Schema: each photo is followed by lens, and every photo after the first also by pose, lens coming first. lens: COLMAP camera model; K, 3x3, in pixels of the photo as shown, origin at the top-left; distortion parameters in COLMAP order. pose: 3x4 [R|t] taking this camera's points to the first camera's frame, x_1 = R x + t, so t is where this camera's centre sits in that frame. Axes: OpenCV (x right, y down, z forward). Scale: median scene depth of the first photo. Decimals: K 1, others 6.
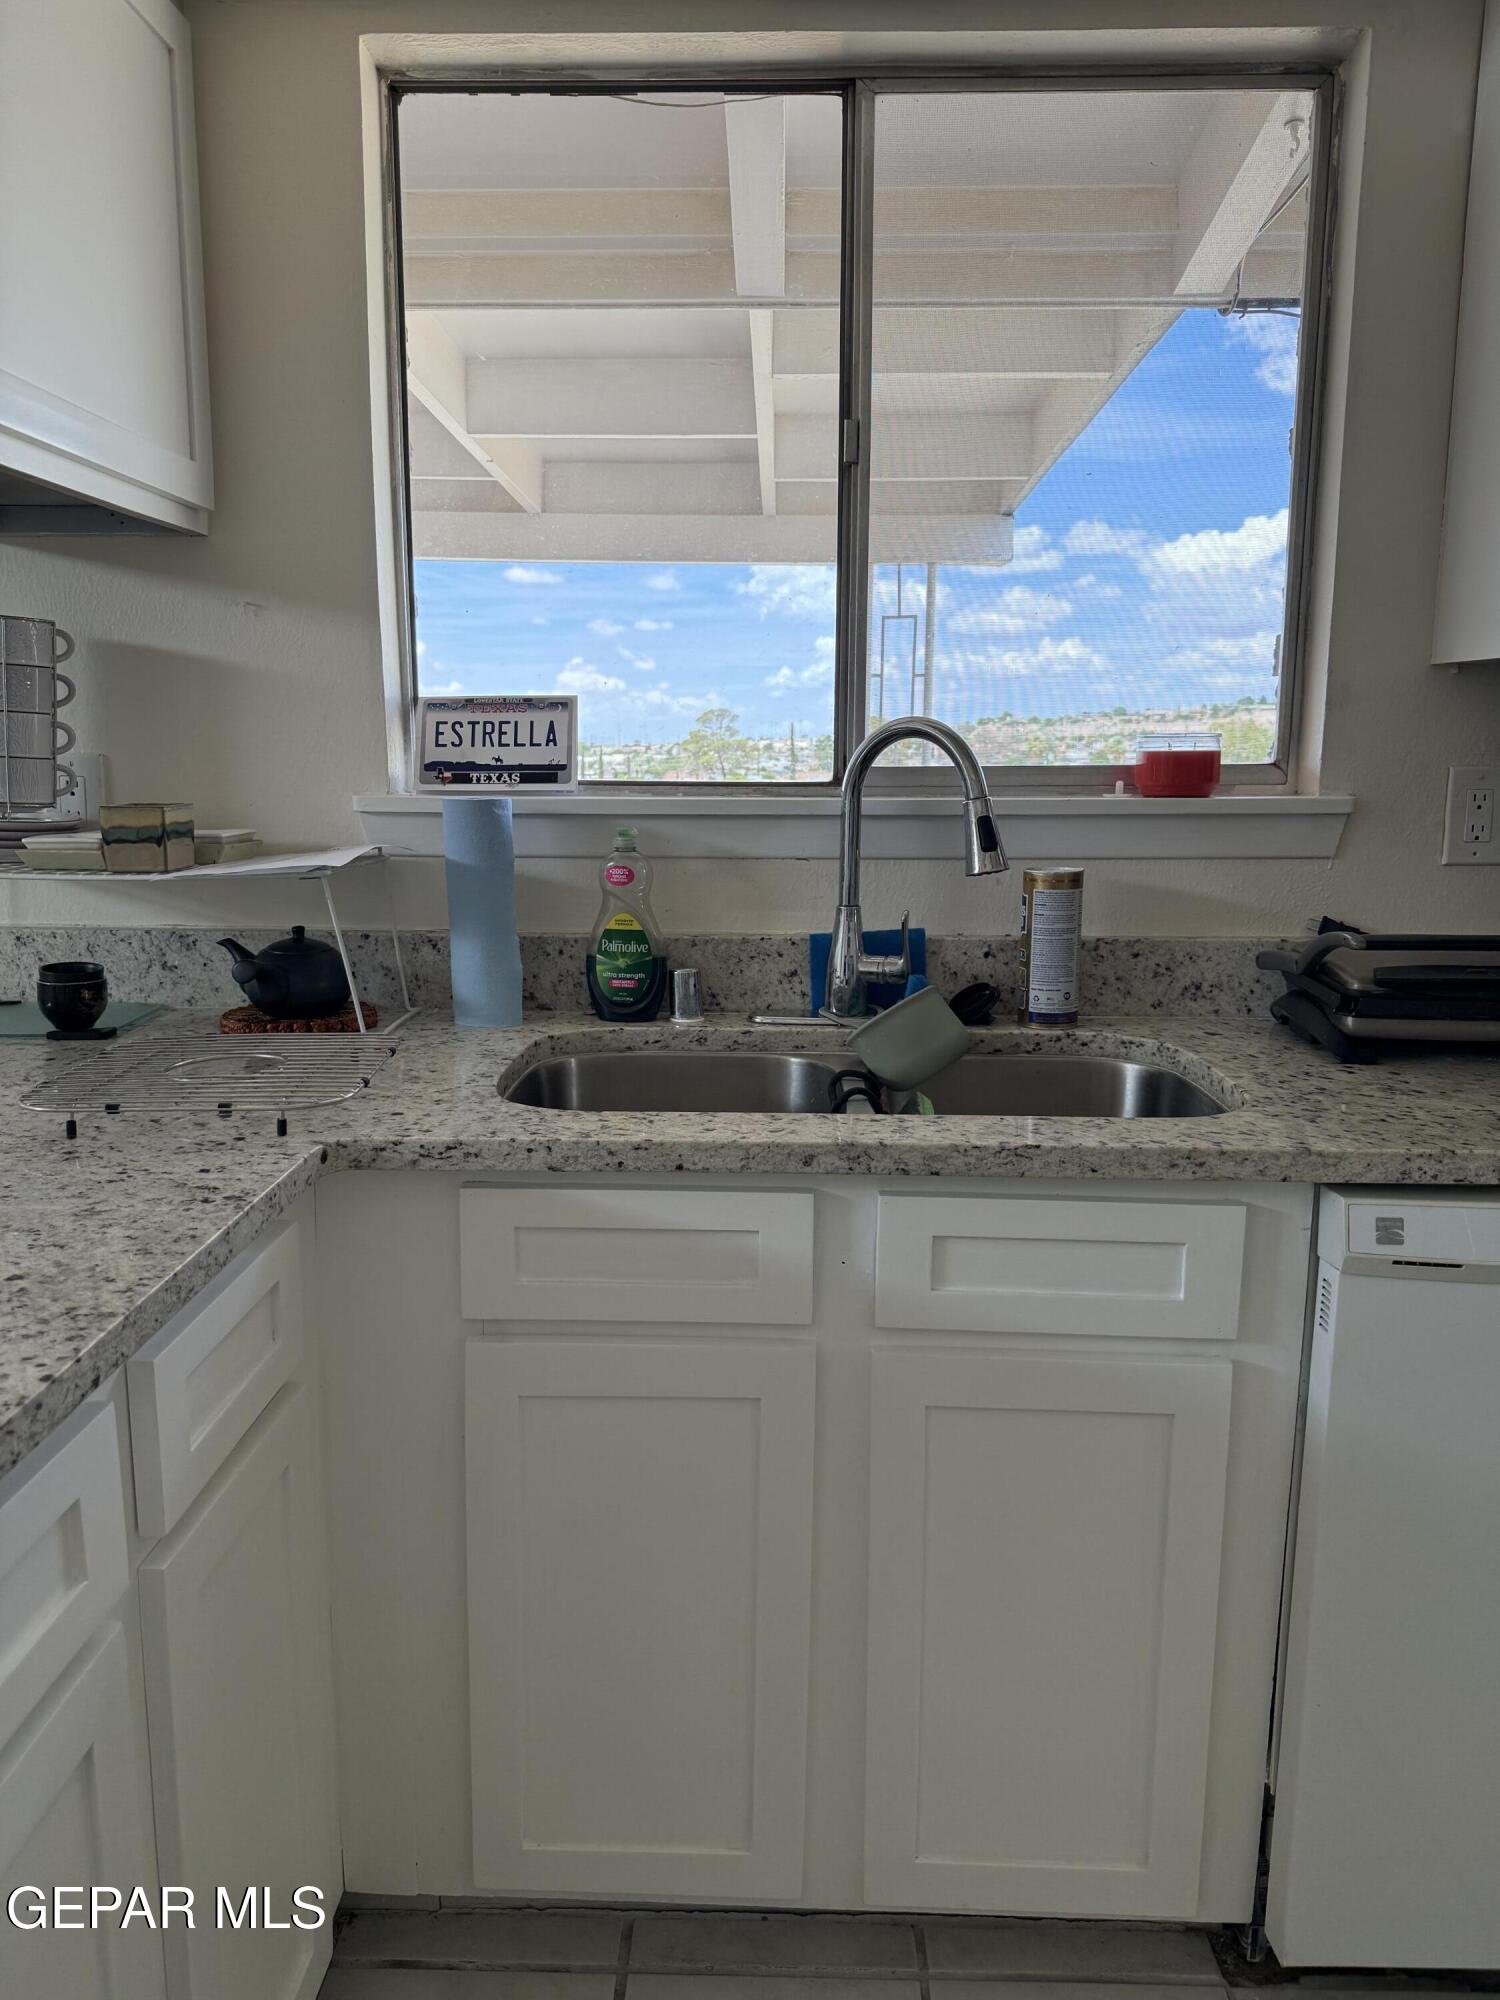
lens RADIAL K [[1398.1, 0, 733.5], [0, 1398.1, 989.6], [0, 0, 1]] dist [0.055676, -0.071746]
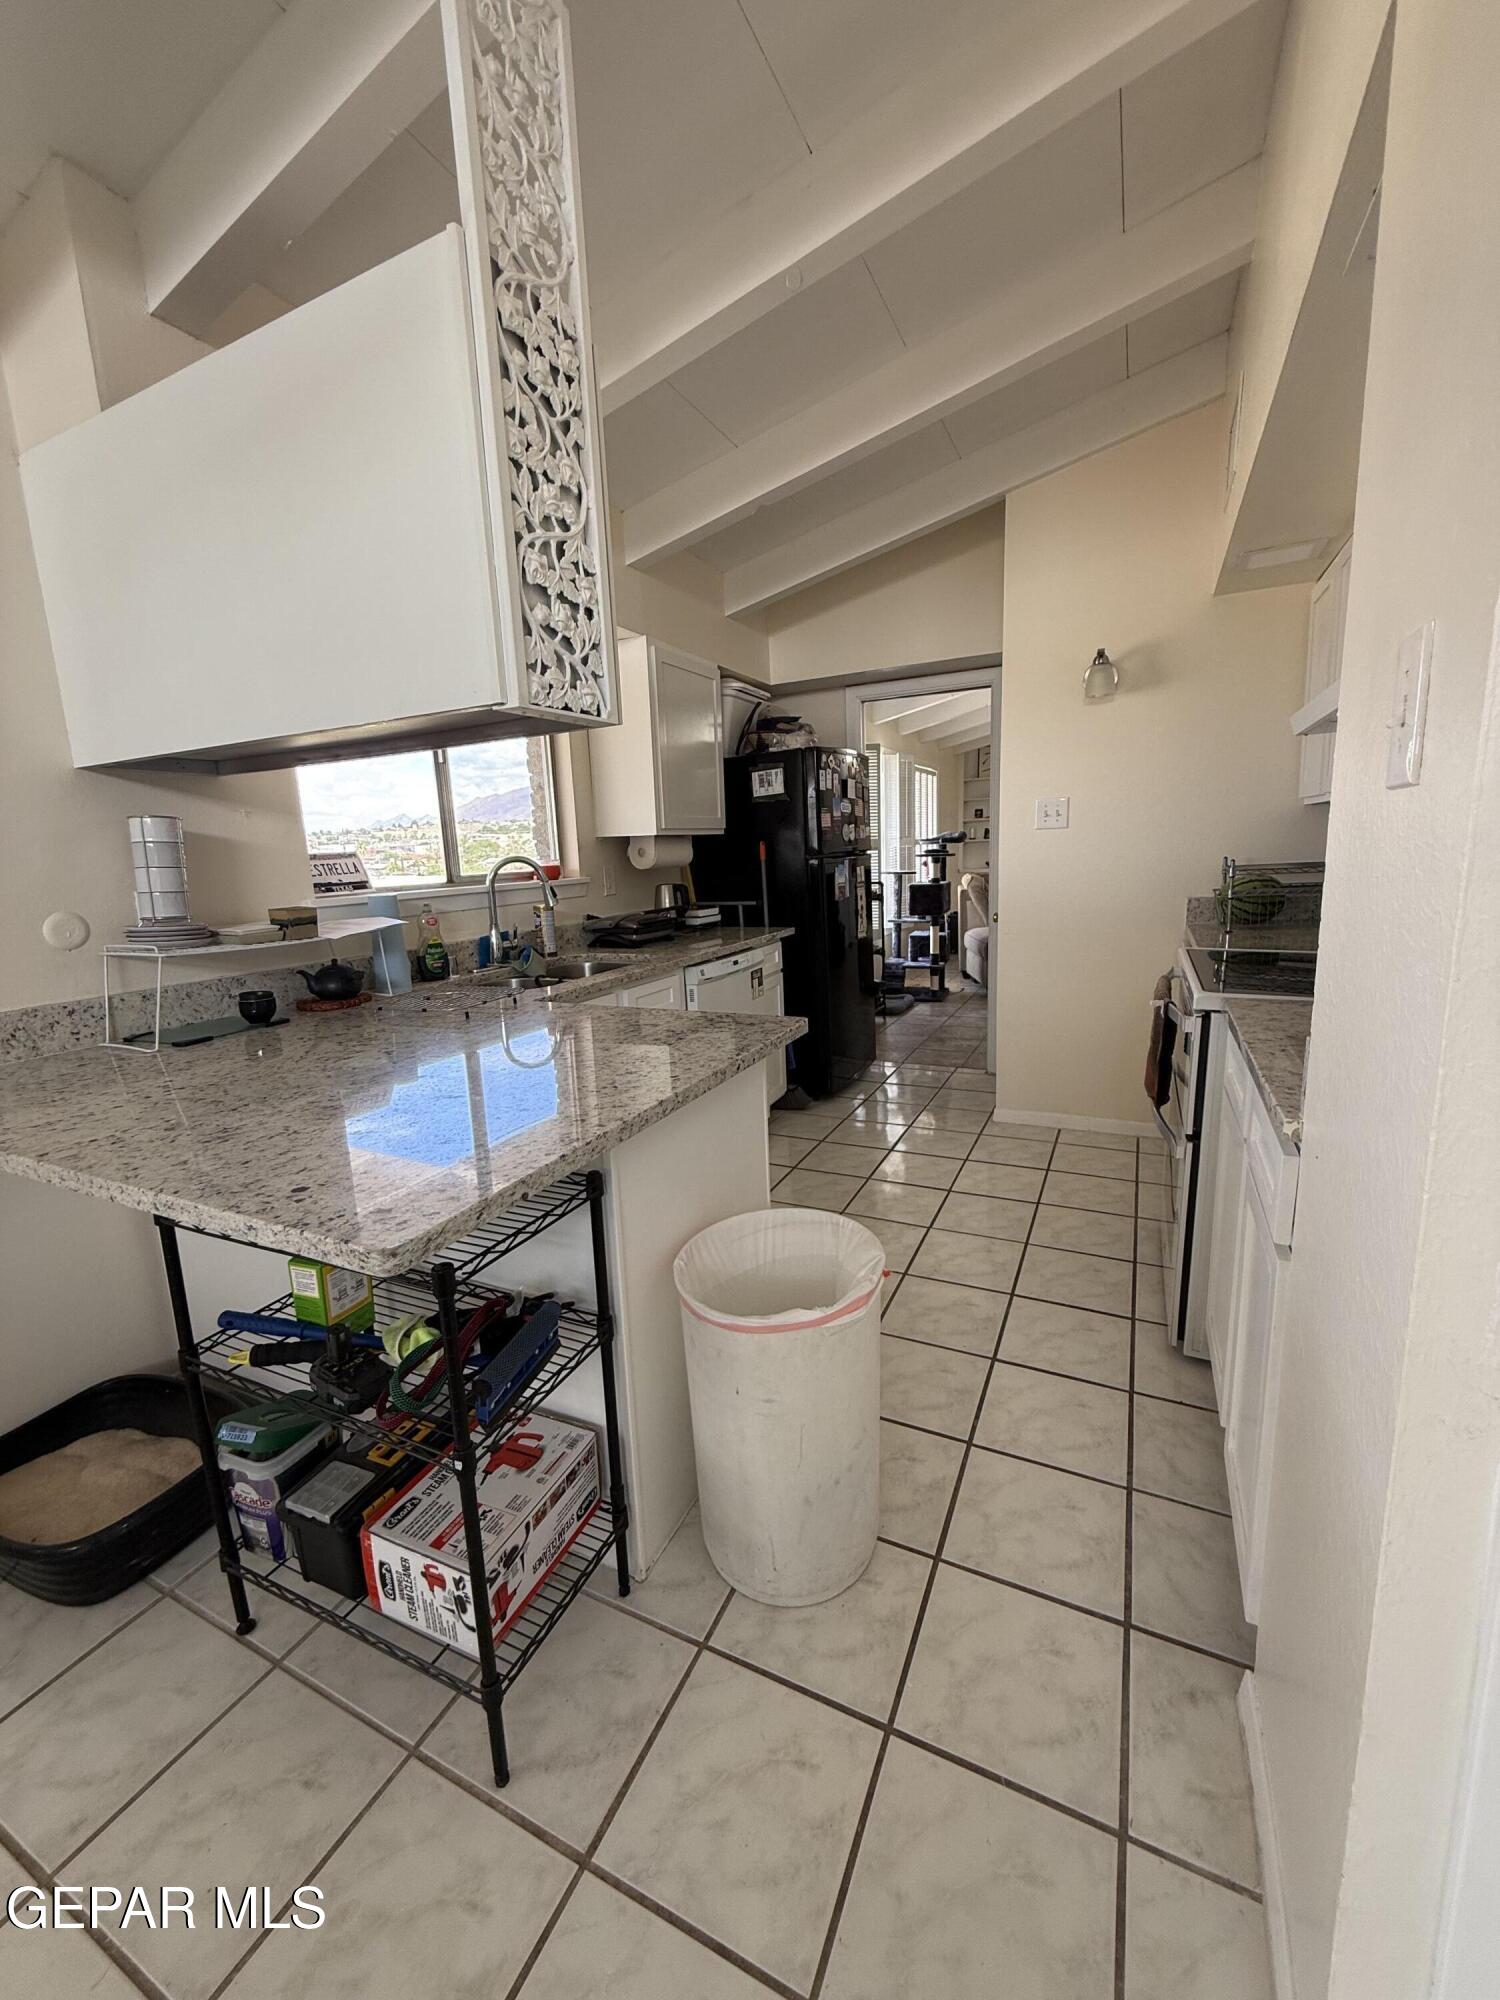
lens RADIAL K [[793.7, 0, 737.1], [0, 793.7, 998.0], [0, 0, 1]] dist [-0.001226, 0.000644]
pose [[0.417142, -0.185550, 0.889699, -1.144609], [0.195976, 0.974272, 0.111304, 0.000226], [-0.887461, 0.127930, 0.442773, -0.096311]]
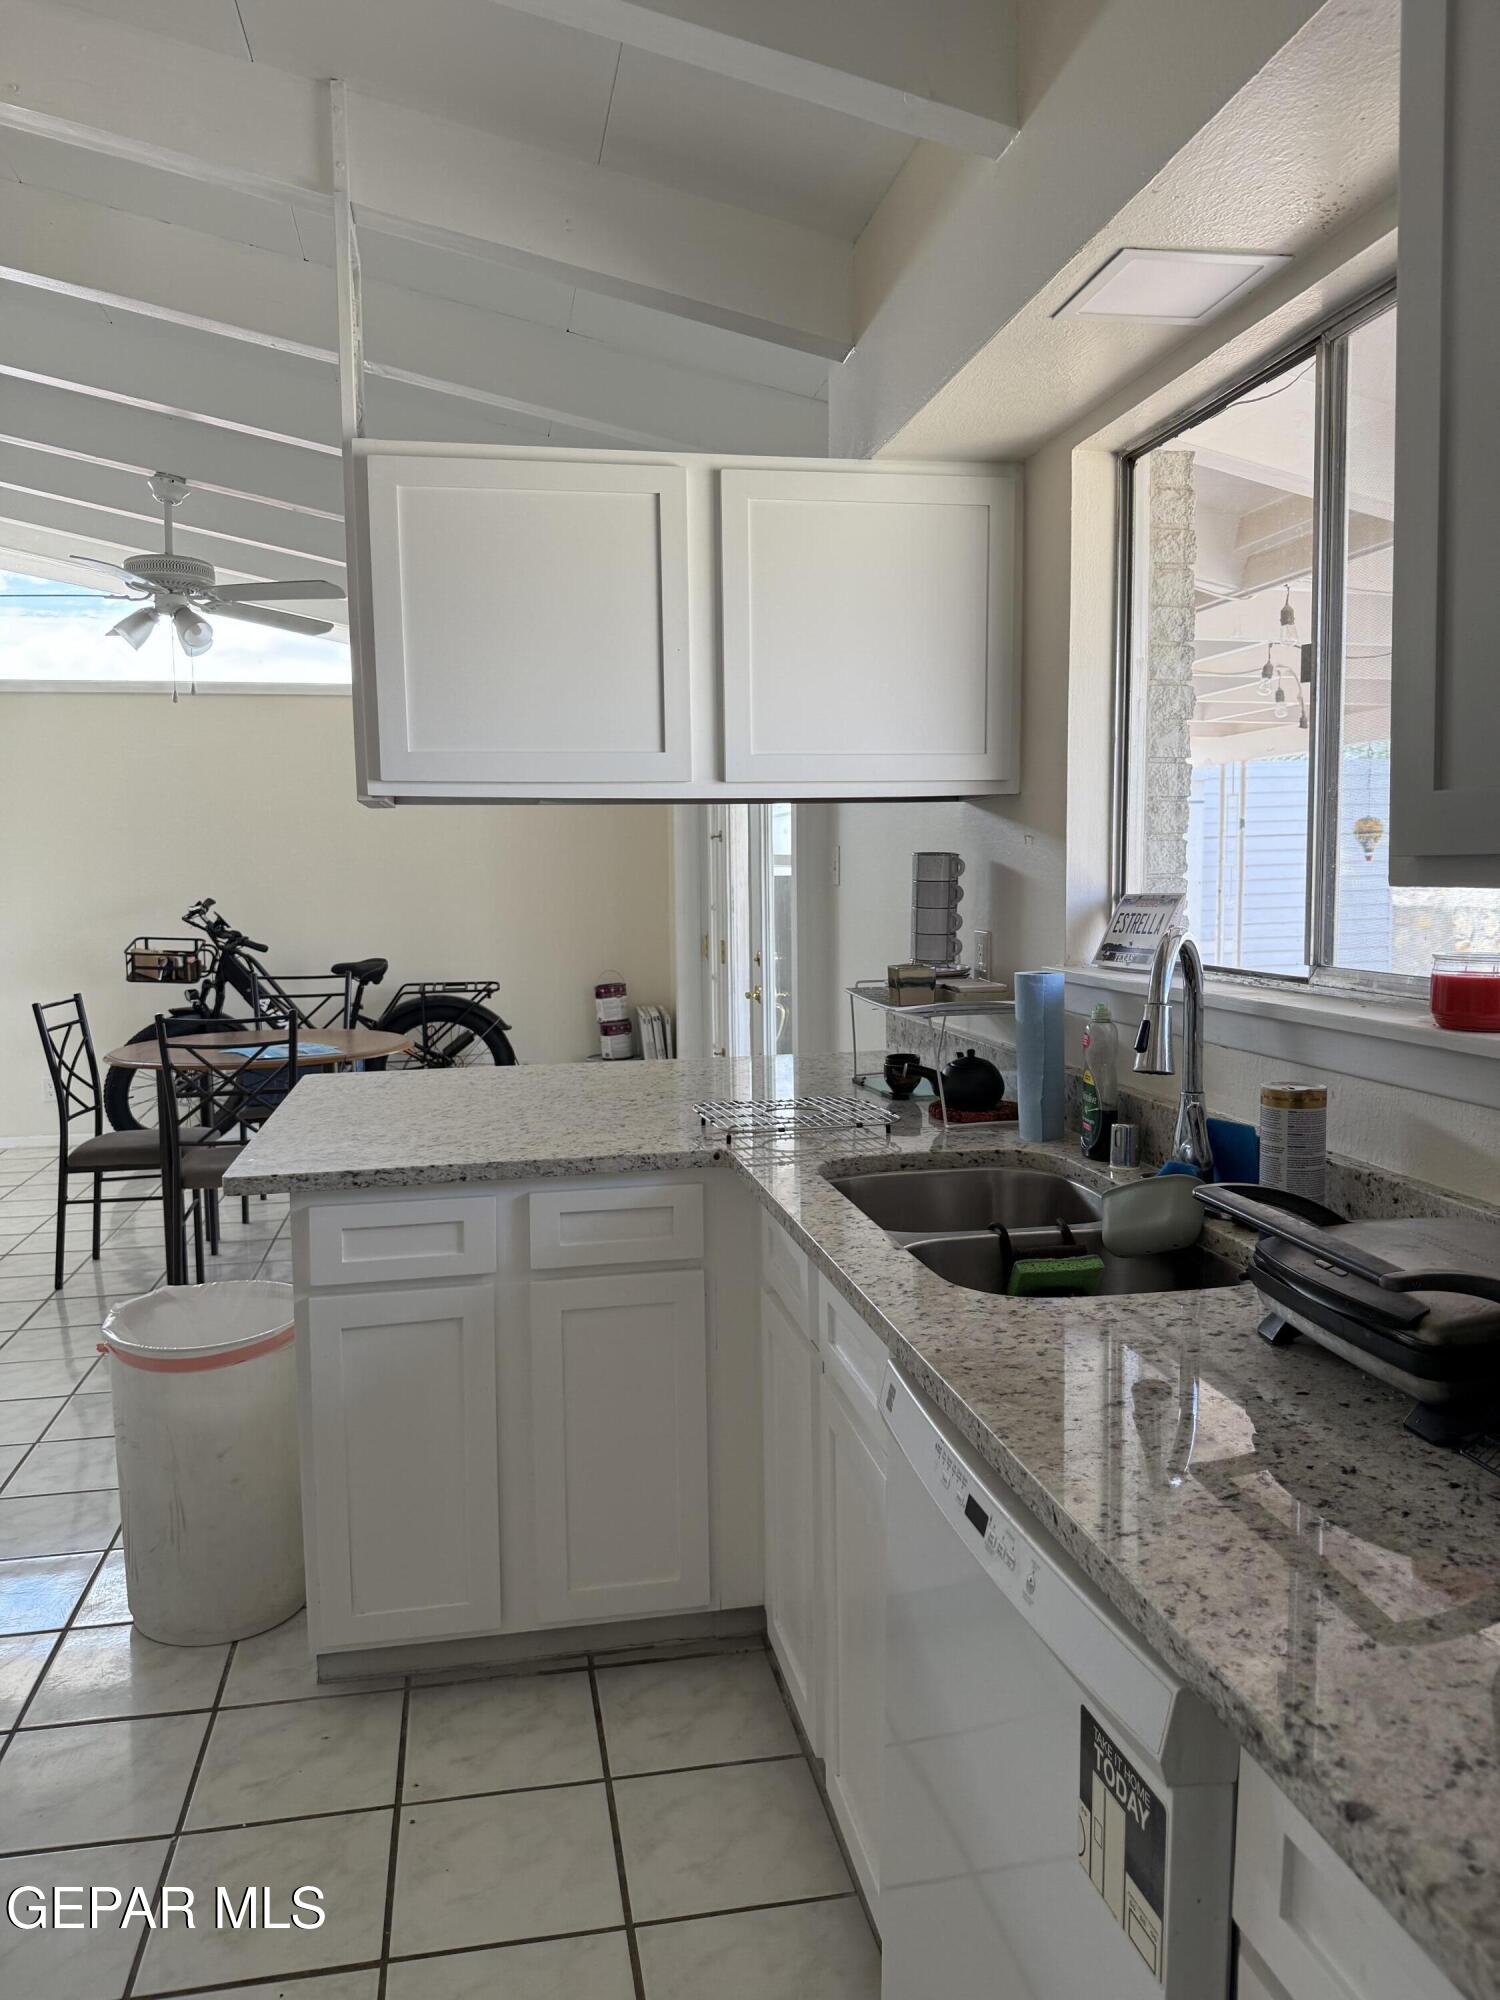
lens RADIAL K [[1398.1, 0, 738.6], [0, 1398.1, 1000.9], [0, 0, 1]] dist [0.055676, -0.071746]
pose [[0.218656, 0.085624, -0.972038, 1.083938], [-0.147849, 0.987549, 0.053733, -0.139332], [0.964536, 0.131966, 0.228593, 0.400762]]
